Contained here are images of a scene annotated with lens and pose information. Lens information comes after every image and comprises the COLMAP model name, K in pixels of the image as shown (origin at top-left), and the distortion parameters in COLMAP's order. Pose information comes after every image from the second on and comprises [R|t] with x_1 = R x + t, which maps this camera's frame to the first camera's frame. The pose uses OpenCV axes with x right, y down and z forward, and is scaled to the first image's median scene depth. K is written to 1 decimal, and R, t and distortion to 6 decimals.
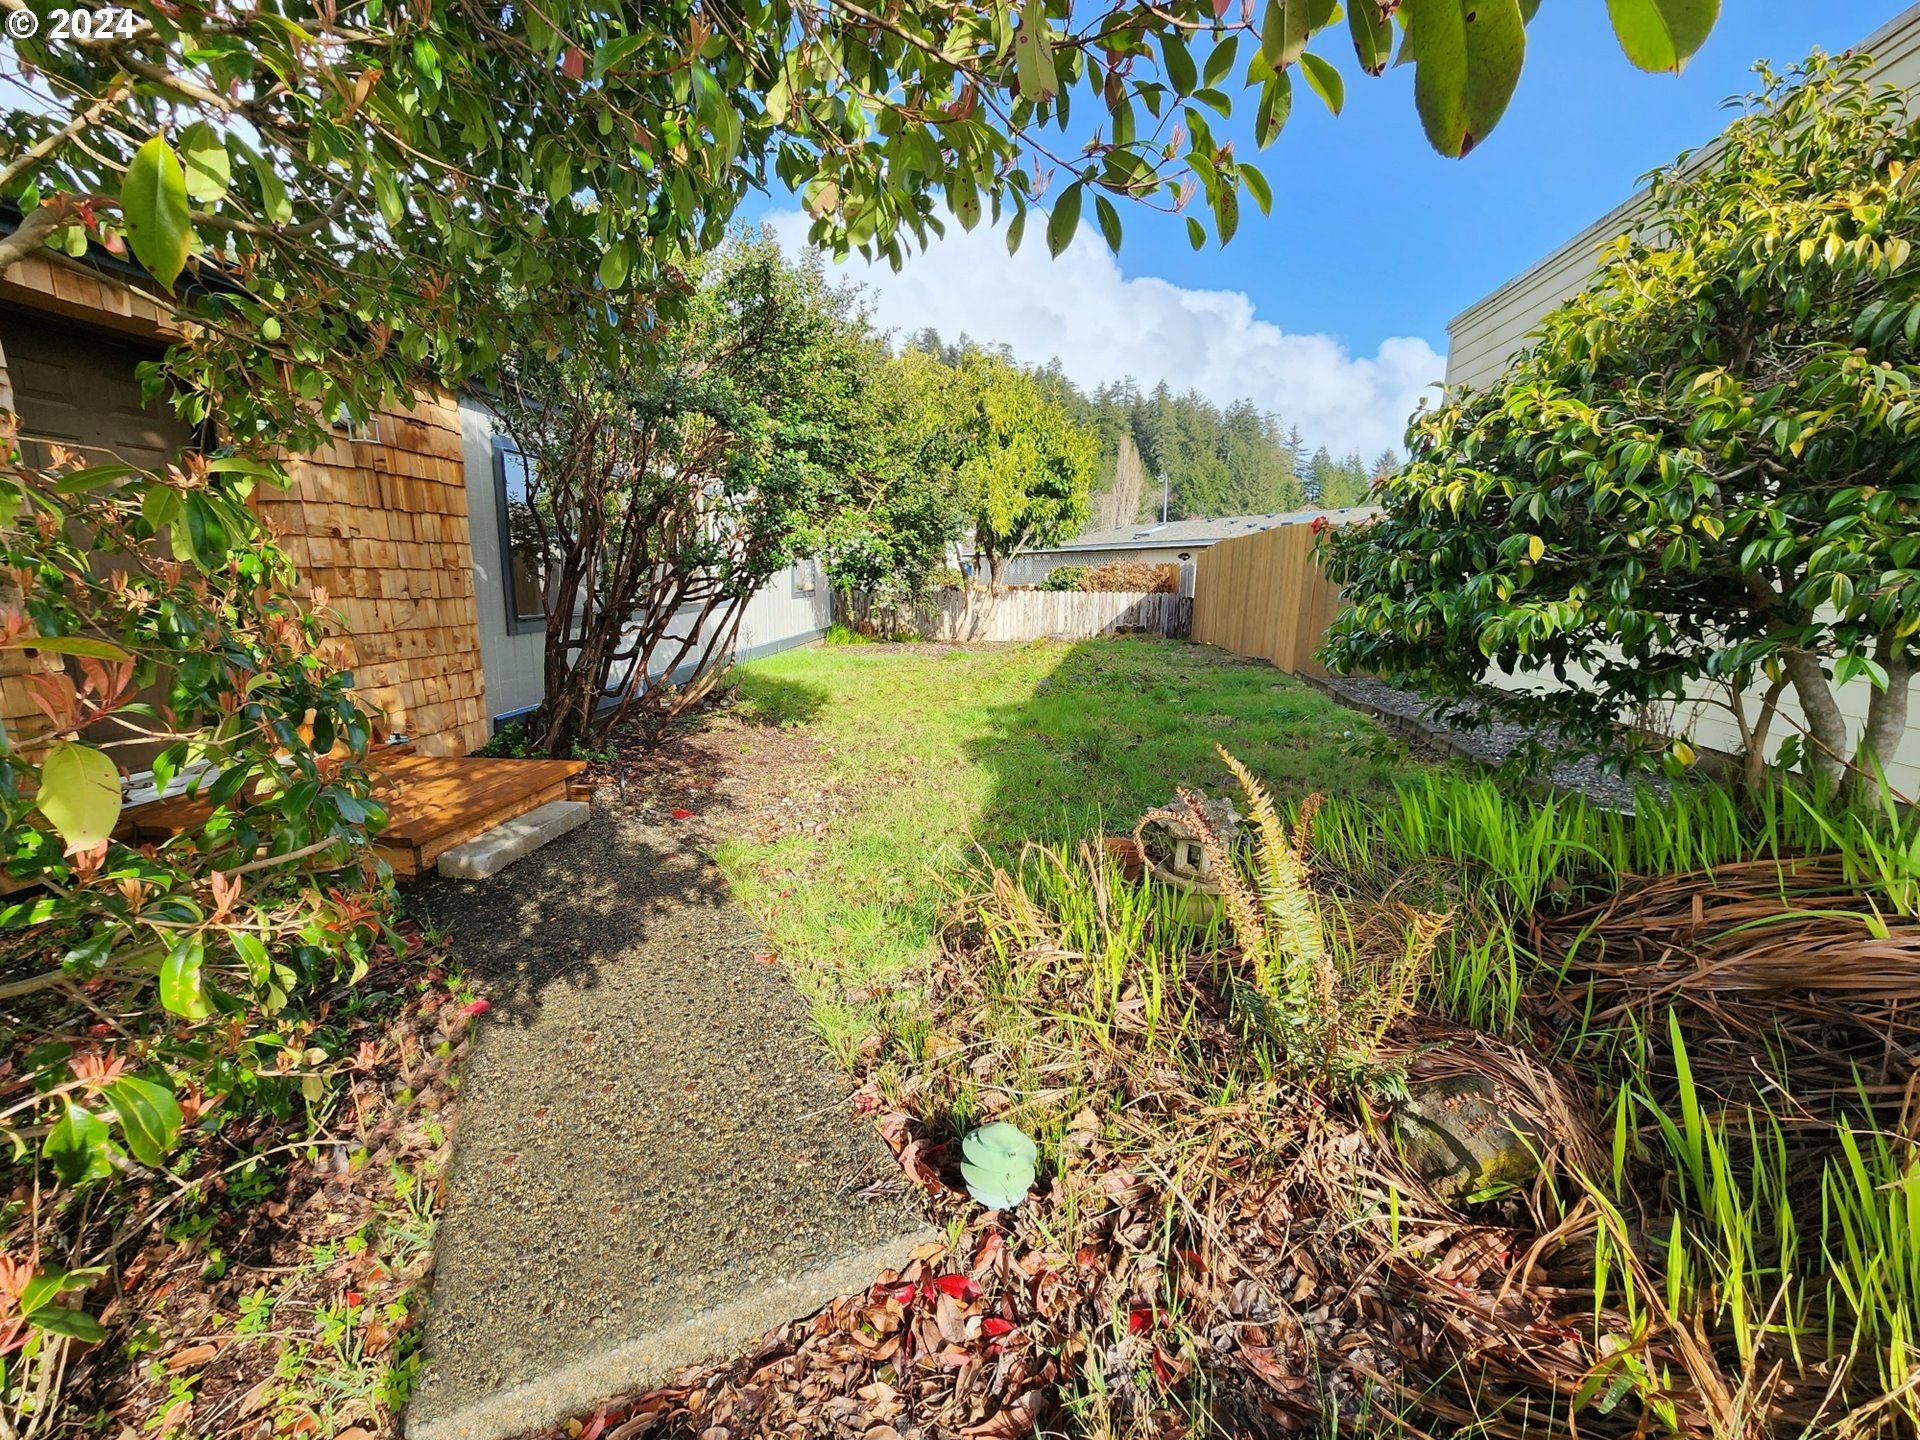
lens RADIAL K [[795.8, 0, 961.4], [0, 795.8, 720.4], [0, 0, 1]] dist [0.001333, 0.000063]
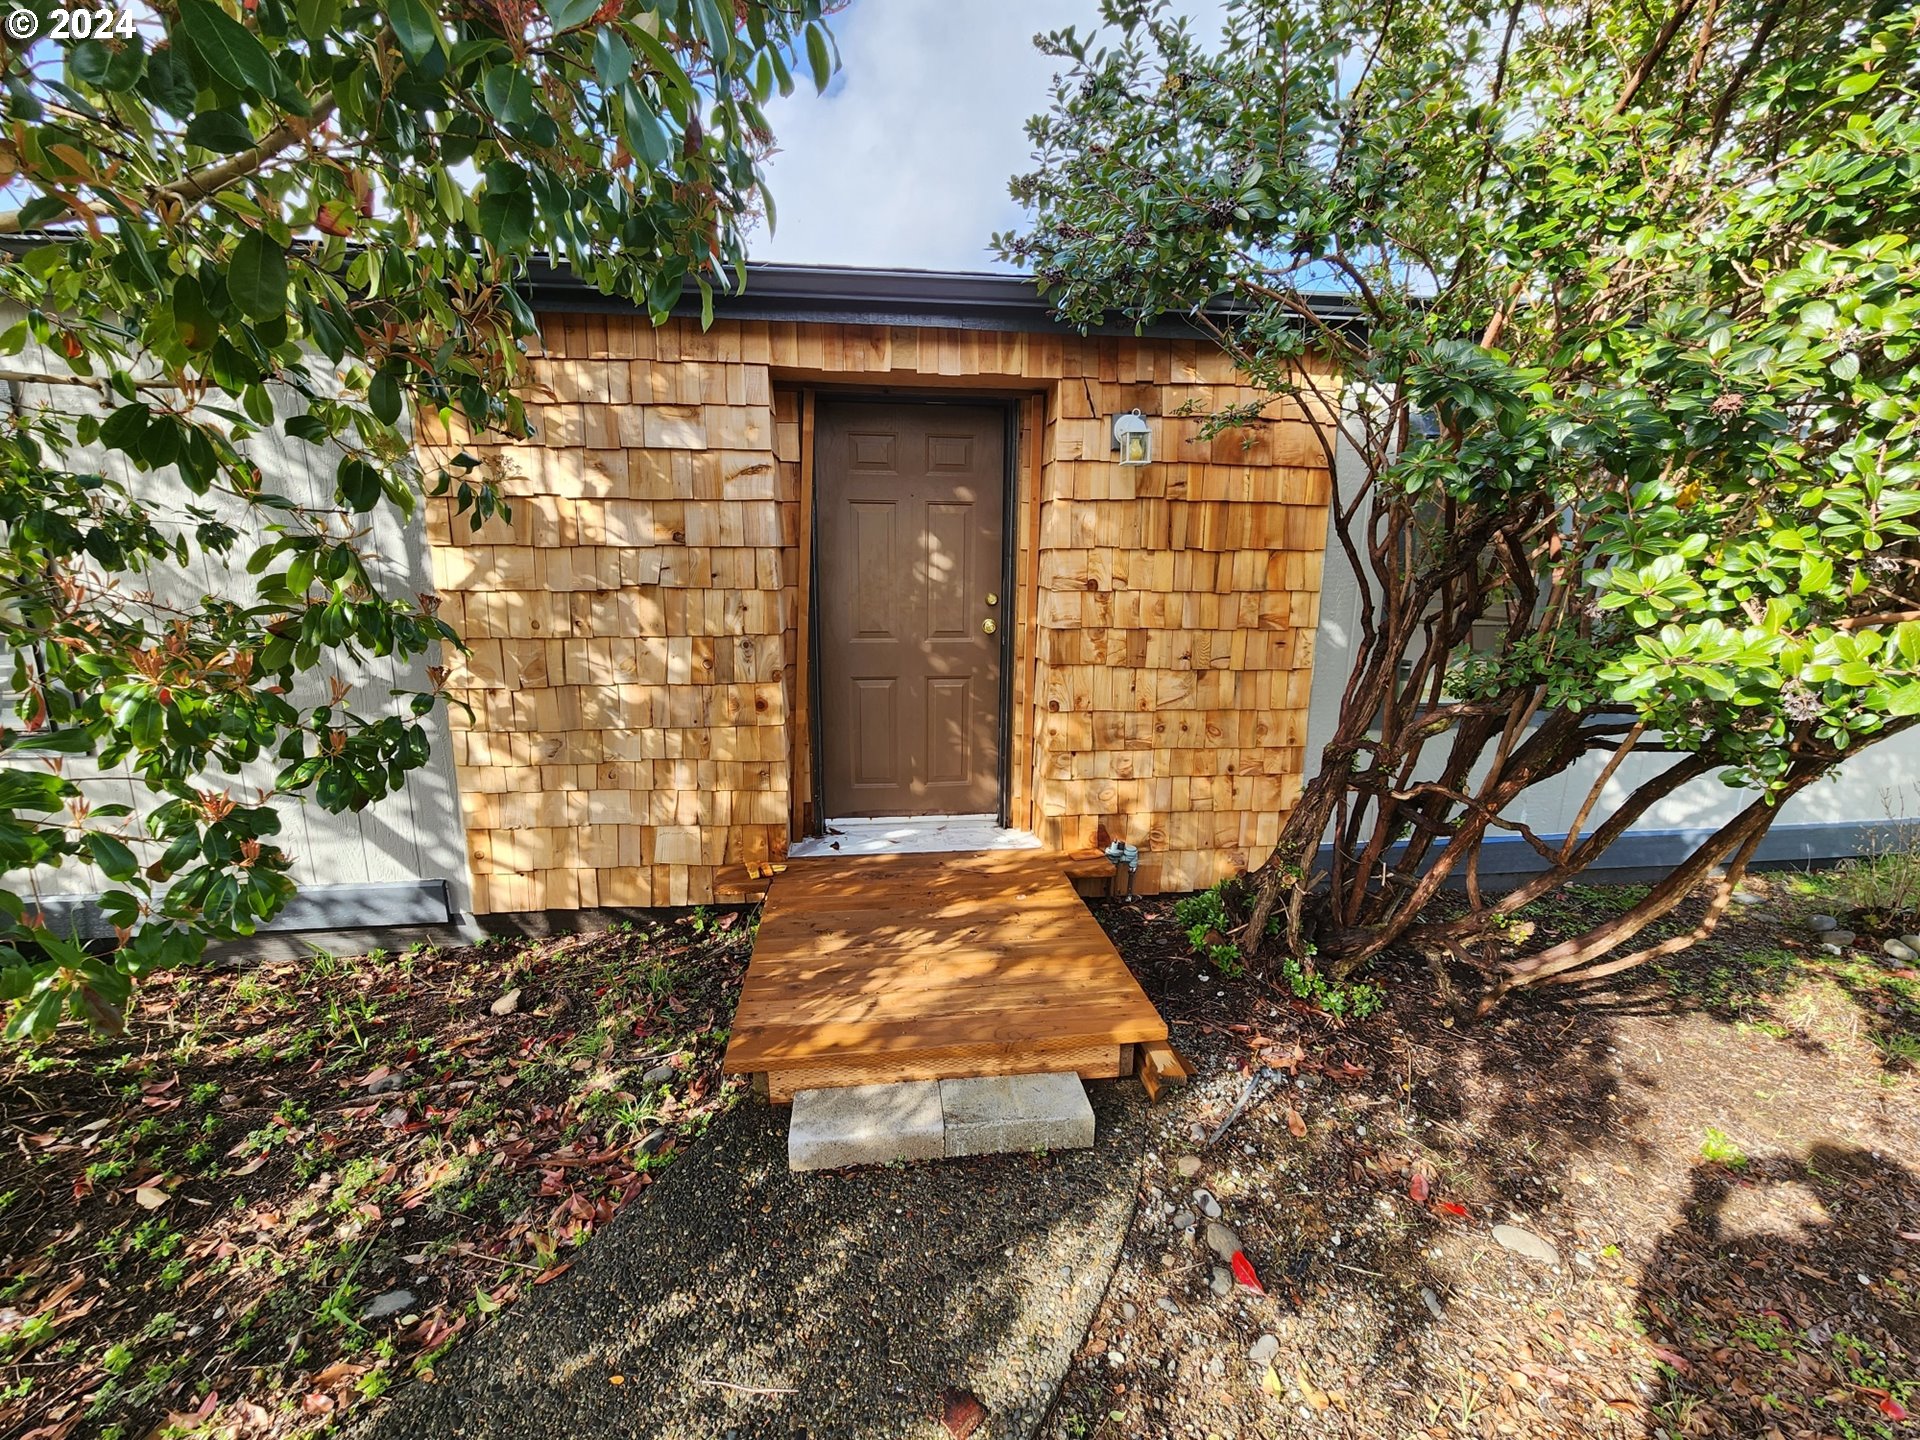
lens RADIAL K [[795.8, 0, 960.2], [0, 795.8, 717.7], [0, 0, 1]] dist [0.001333, 0.000063]
pose [[0.210635, 0.187967, -0.959323, -0.030309], [-0.186603, 0.971026, 0.149288, -0.196573], [0.959590, 0.147568, 0.239607, 0.688421]]
